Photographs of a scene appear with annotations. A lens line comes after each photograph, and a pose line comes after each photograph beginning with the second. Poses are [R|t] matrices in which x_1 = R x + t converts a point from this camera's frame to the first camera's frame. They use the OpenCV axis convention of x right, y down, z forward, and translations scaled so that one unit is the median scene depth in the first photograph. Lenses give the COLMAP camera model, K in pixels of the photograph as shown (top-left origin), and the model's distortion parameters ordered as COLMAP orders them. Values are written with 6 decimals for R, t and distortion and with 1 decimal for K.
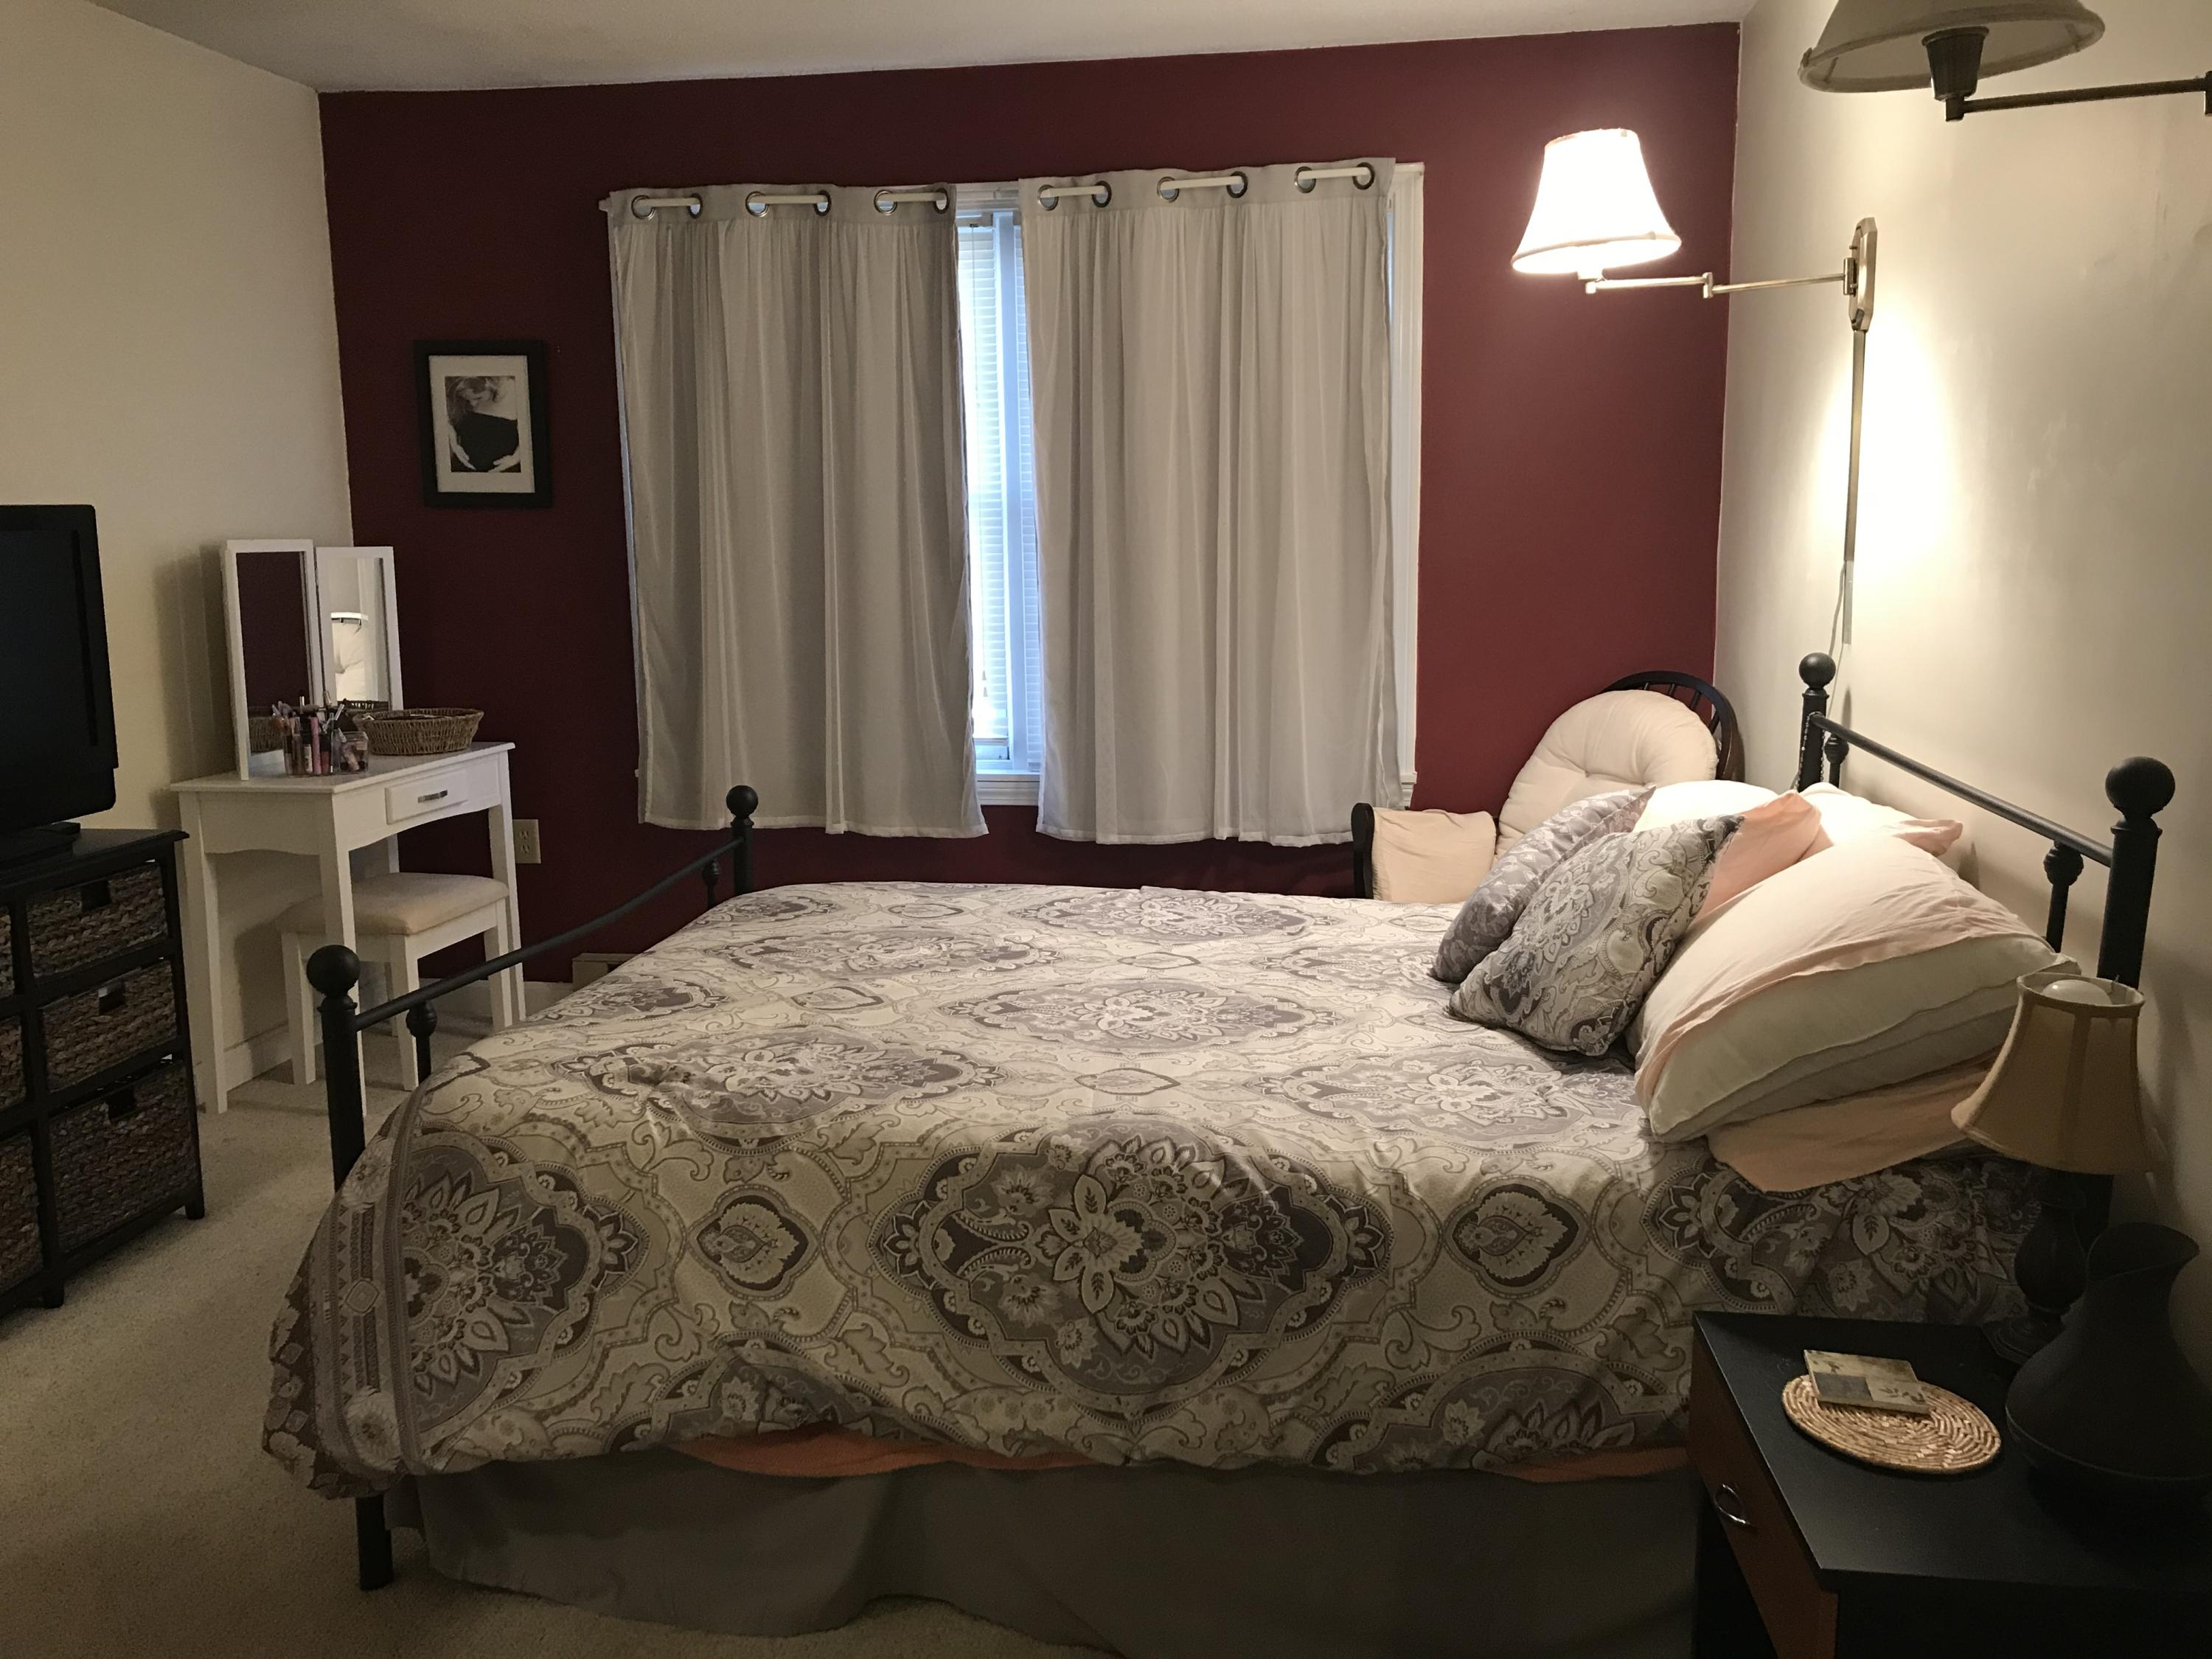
lens RADIAL K [[1808.9, 0, 1123.1], [0, 1808.9, 833.7], [0, 0, 1]] dist [0.023879, -0.009765]
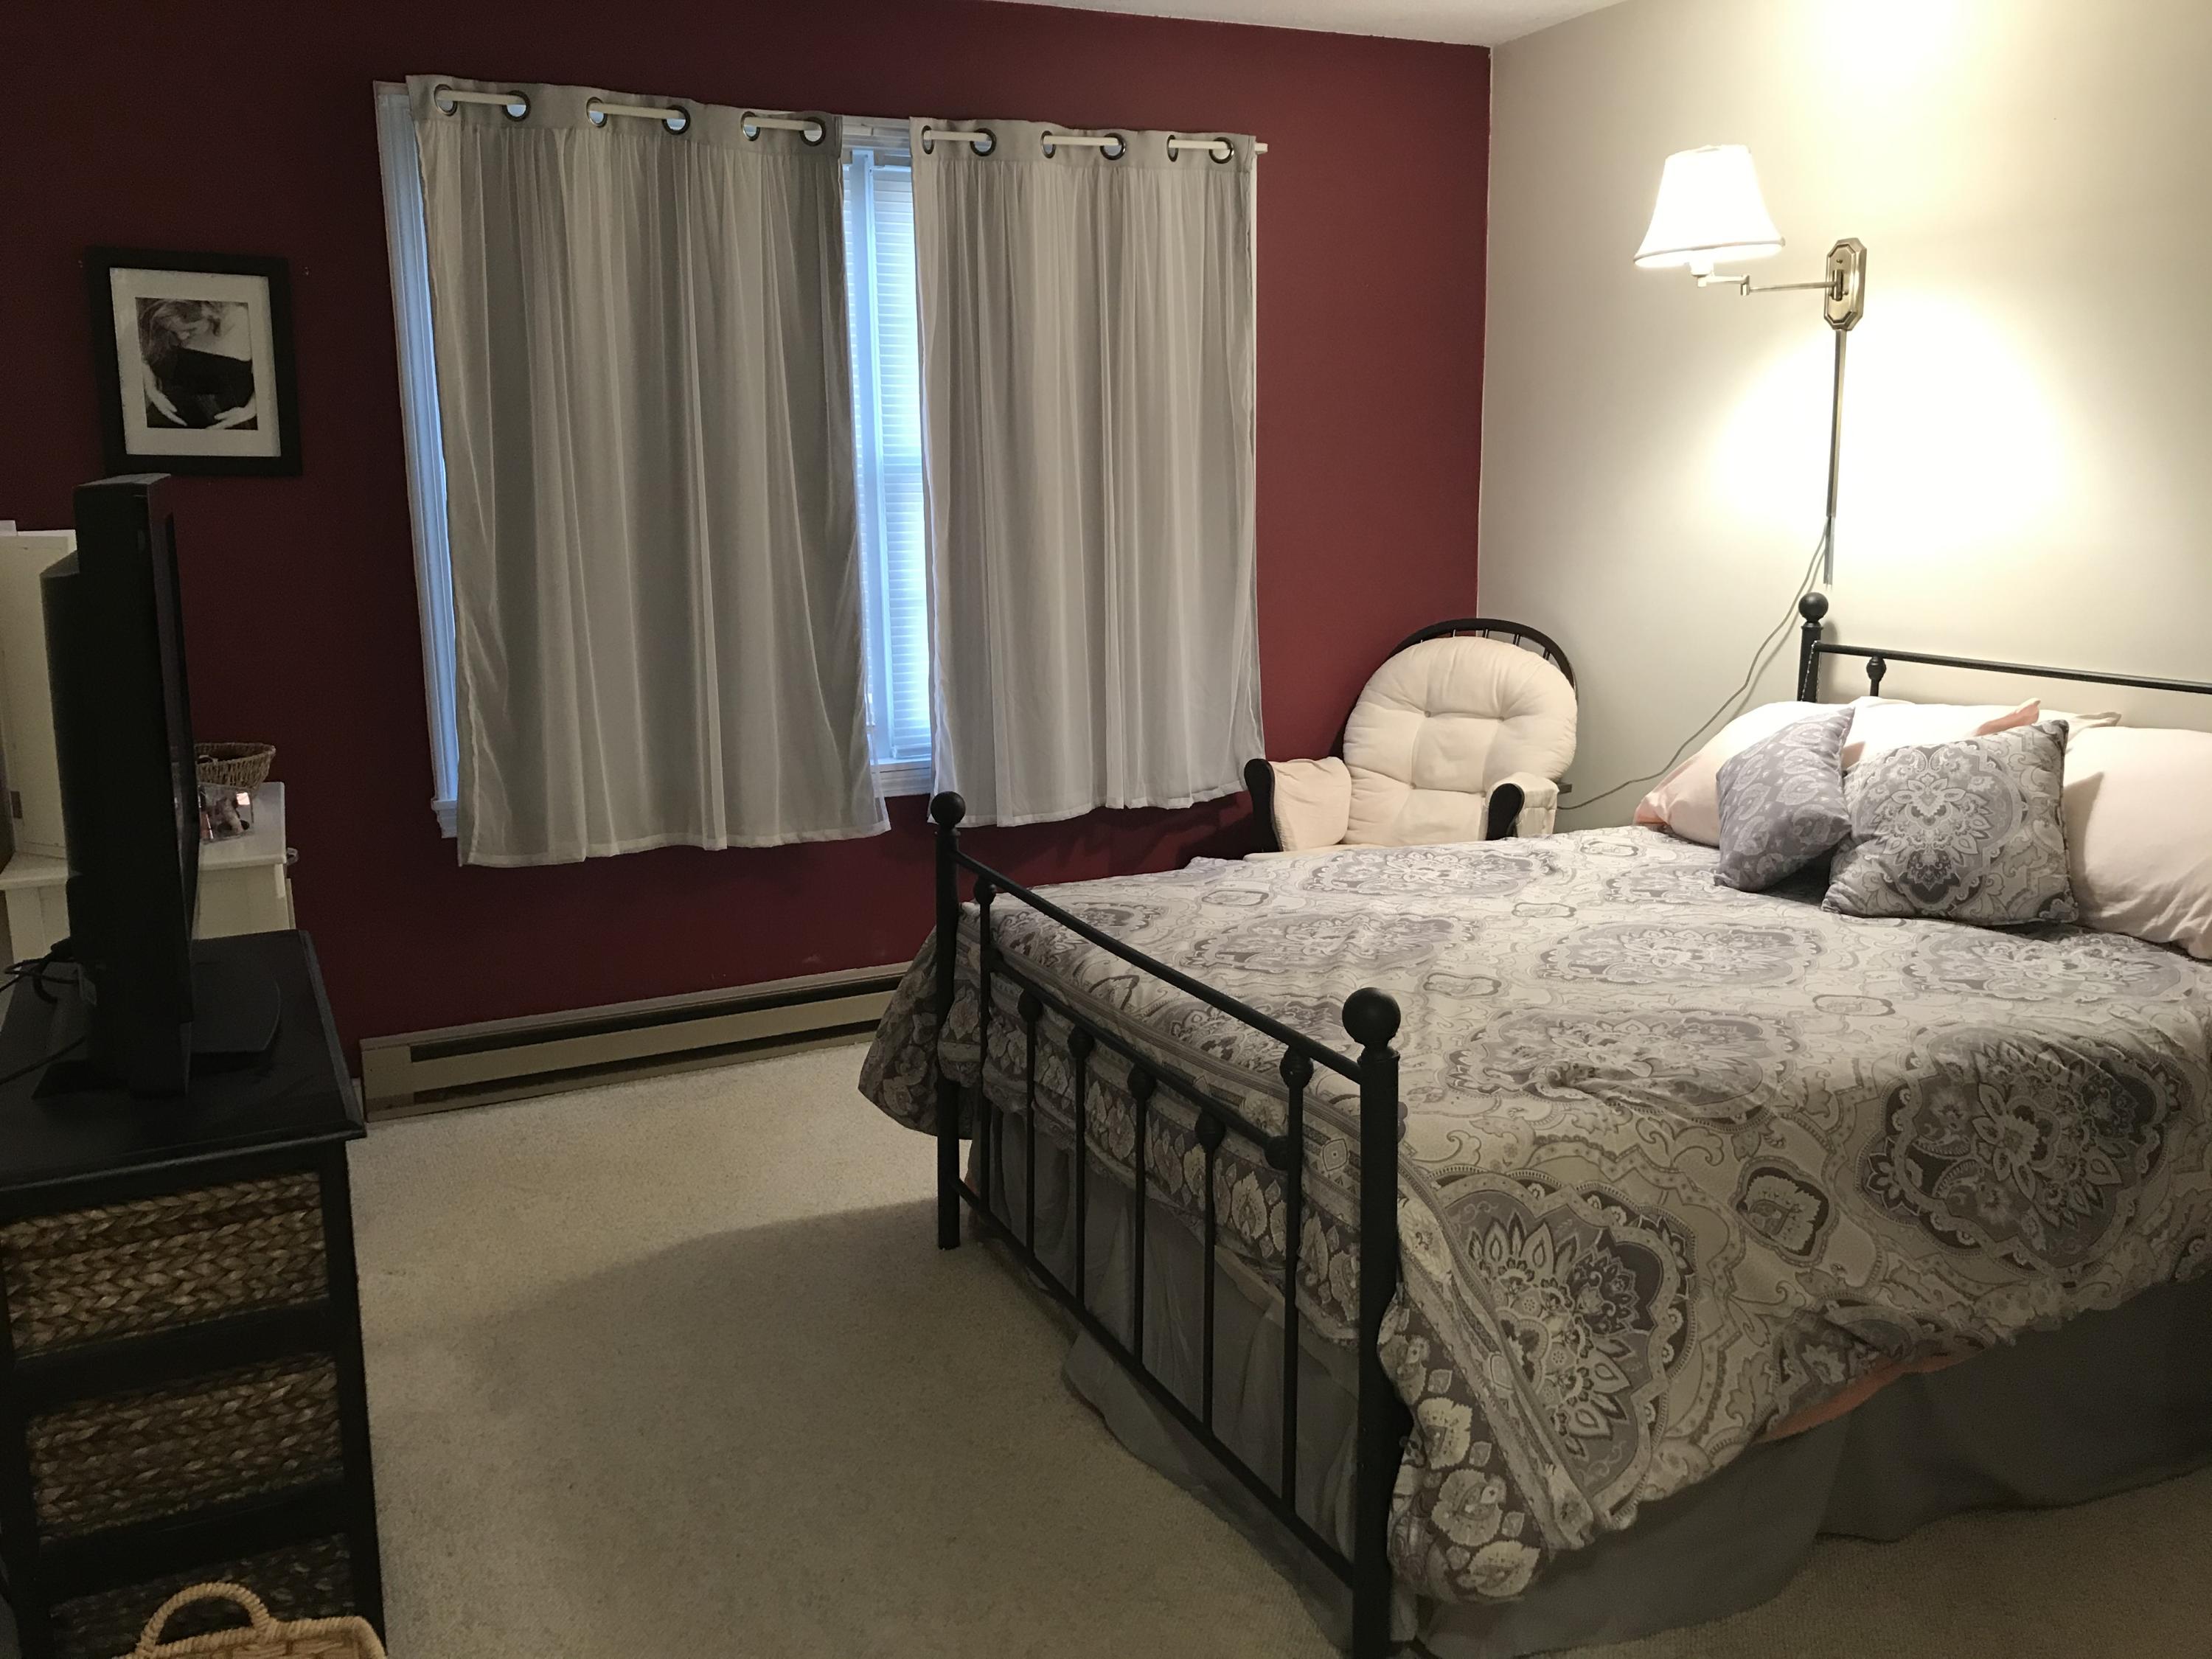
lens RADIAL K [[1808.9, 0, 1114.8], [0, 1808.9, 820.9], [0, 0, 1]] dist [0.023879, -0.009765]
pose [[0.828717, -0.107981, 0.549152, -0.890141], [0.100669, 0.993967, 0.043528, -0.060500], [-0.550539, 0.019211, 0.834588, 0.310049]]
